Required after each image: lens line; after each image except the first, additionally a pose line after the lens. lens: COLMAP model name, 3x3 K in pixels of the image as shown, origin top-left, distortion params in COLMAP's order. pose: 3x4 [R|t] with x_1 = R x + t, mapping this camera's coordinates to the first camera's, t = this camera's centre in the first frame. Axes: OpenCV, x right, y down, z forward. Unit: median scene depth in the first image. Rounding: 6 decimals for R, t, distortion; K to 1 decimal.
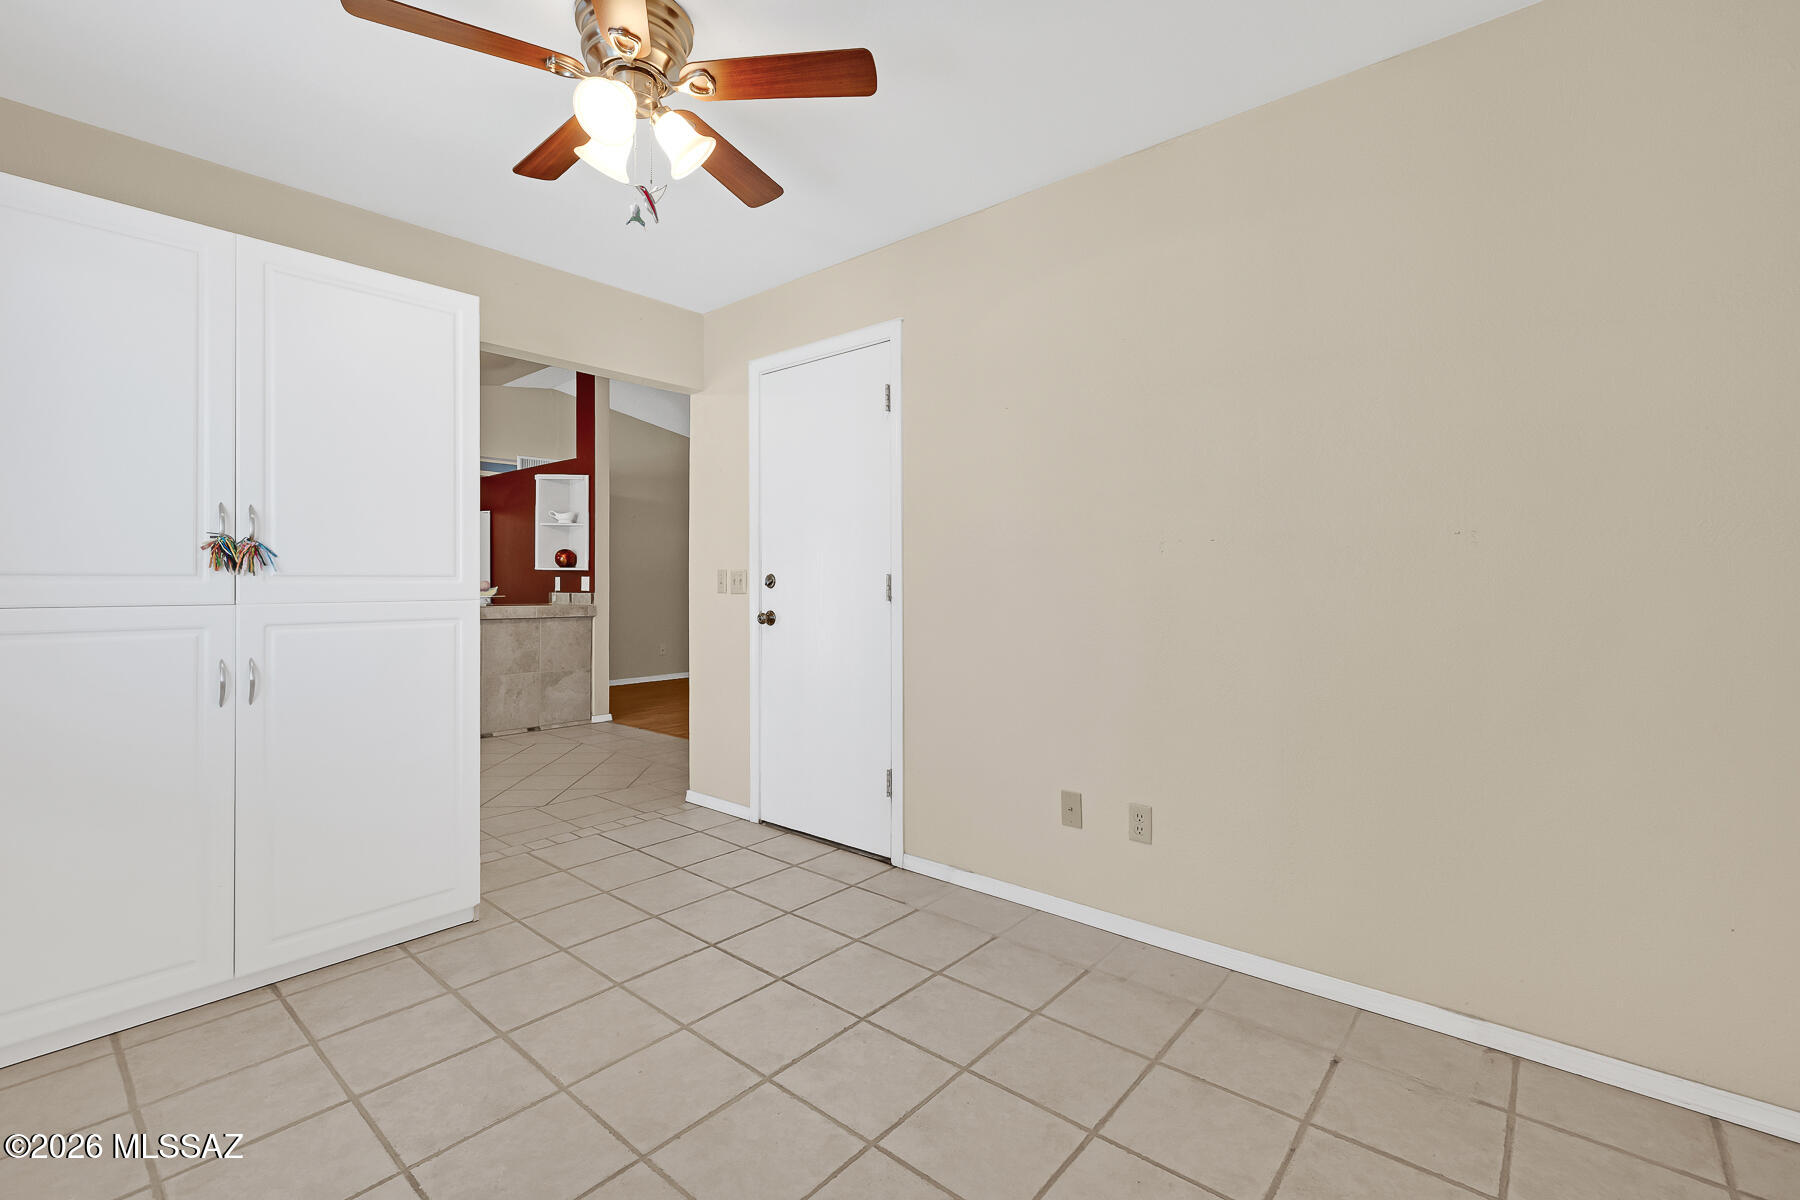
lens RADIAL K [[765.6, 0, 878.8], [0, 765.6, 572.7], [0, 0, 1]] dist [0.002192, -0.000015]
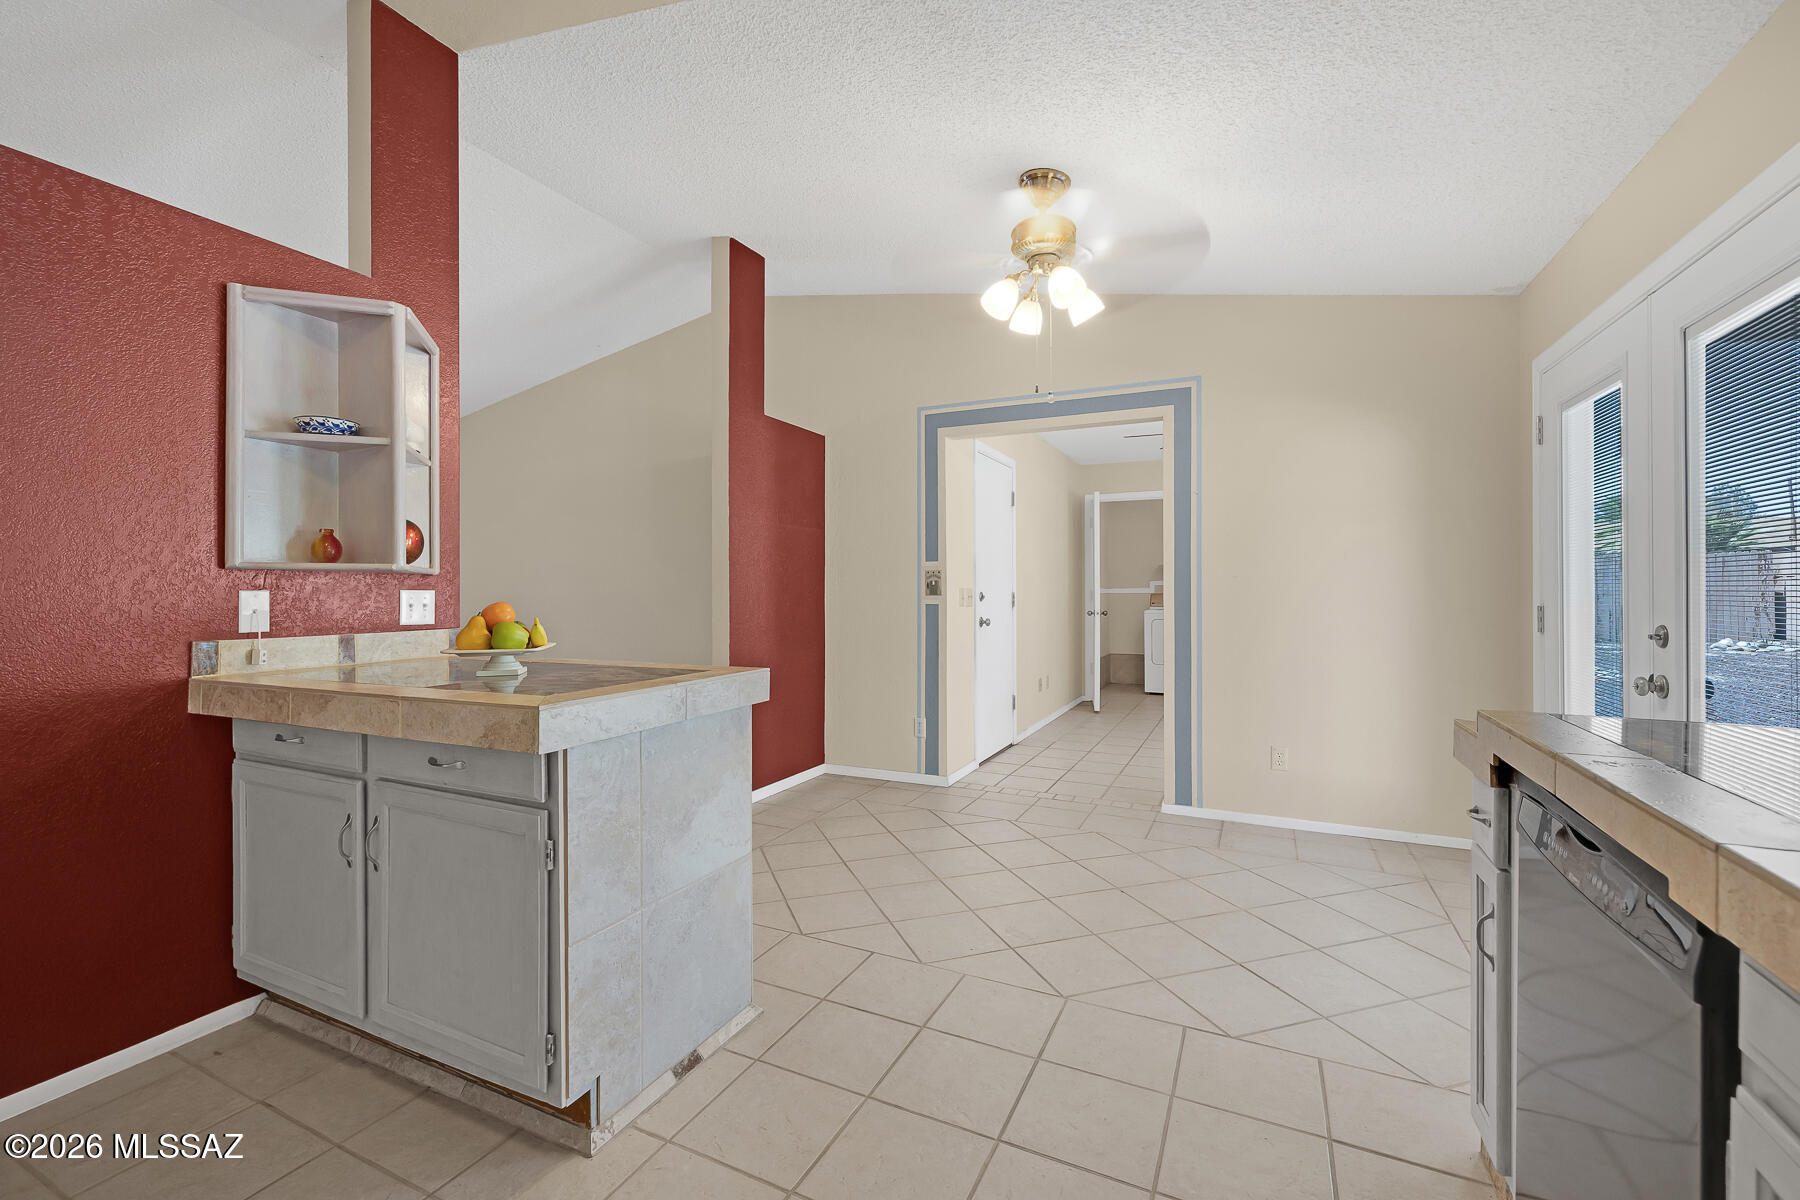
lens RADIAL K [[759.3, 0, 887.9], [0, 759.3, 595.7], [0, 0, 1]] dist [0.001913, -0.000967]
pose [[-0.251593, -0.007945, 0.967800, -0.914445], [-0.013584, 0.999897, 0.004678, 0.003307], [-0.967738, -0.011969, -0.251675, 0.941156]]
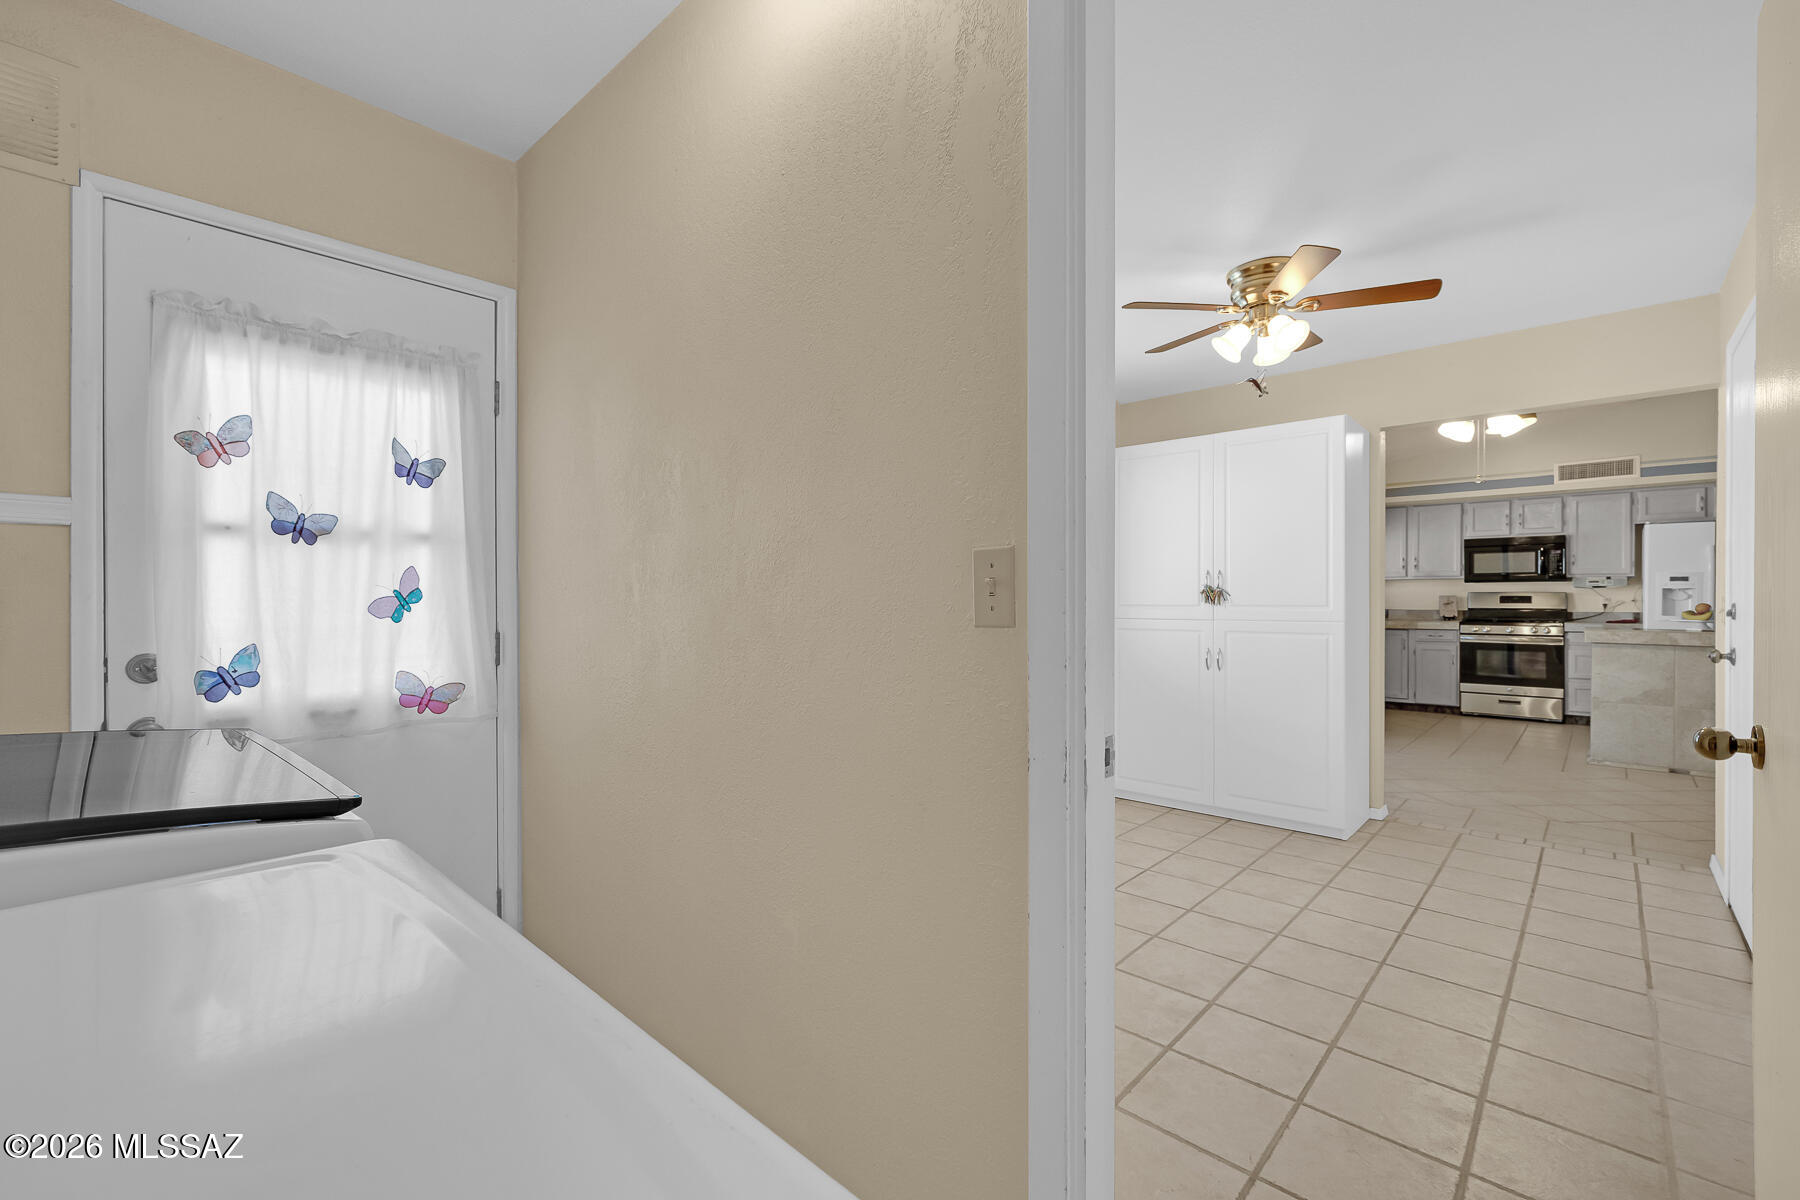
lens RADIAL K [[765.6, 0, 892.0], [0, 765.6, 602.8], [0, 0, 1]] dist [0.002192, -0.000015]
pose [[-0.035948, 0.003931, -0.999346, 0.429828], [0.016139, 0.999864, 0.003353, -0.008962], [0.999223, -0.016008, -0.036006, 0.085237]]
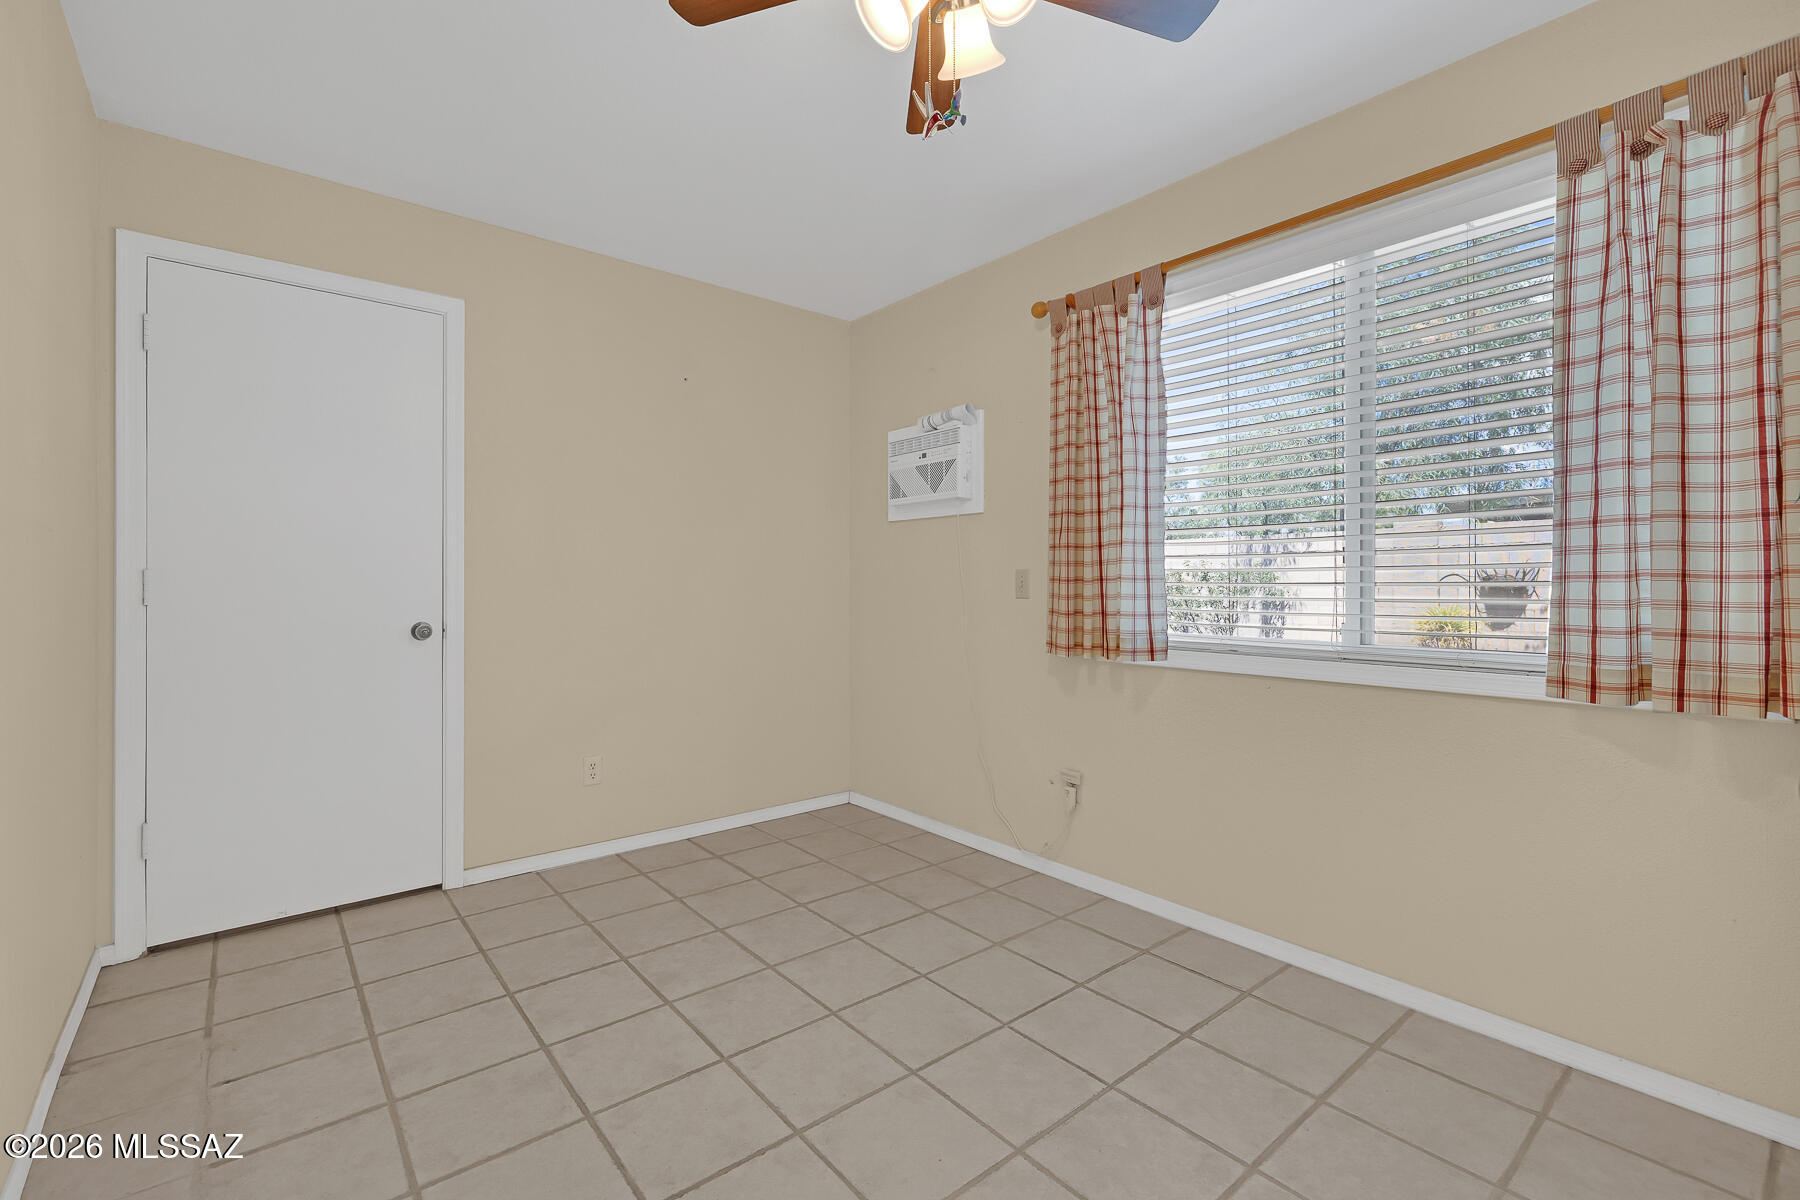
lens RADIAL K [[765.6, 0, 884.6], [0, 765.6, 587.2], [0, 0, 1]] dist [0.002192, -0.000015]
pose [[-0.986232, -0.000683, 0.165365, -0.118567], [-0.002888, 0.999910, -0.013098, 0.008639], [-0.165341, -0.013396, -0.986145, 0.564933]]
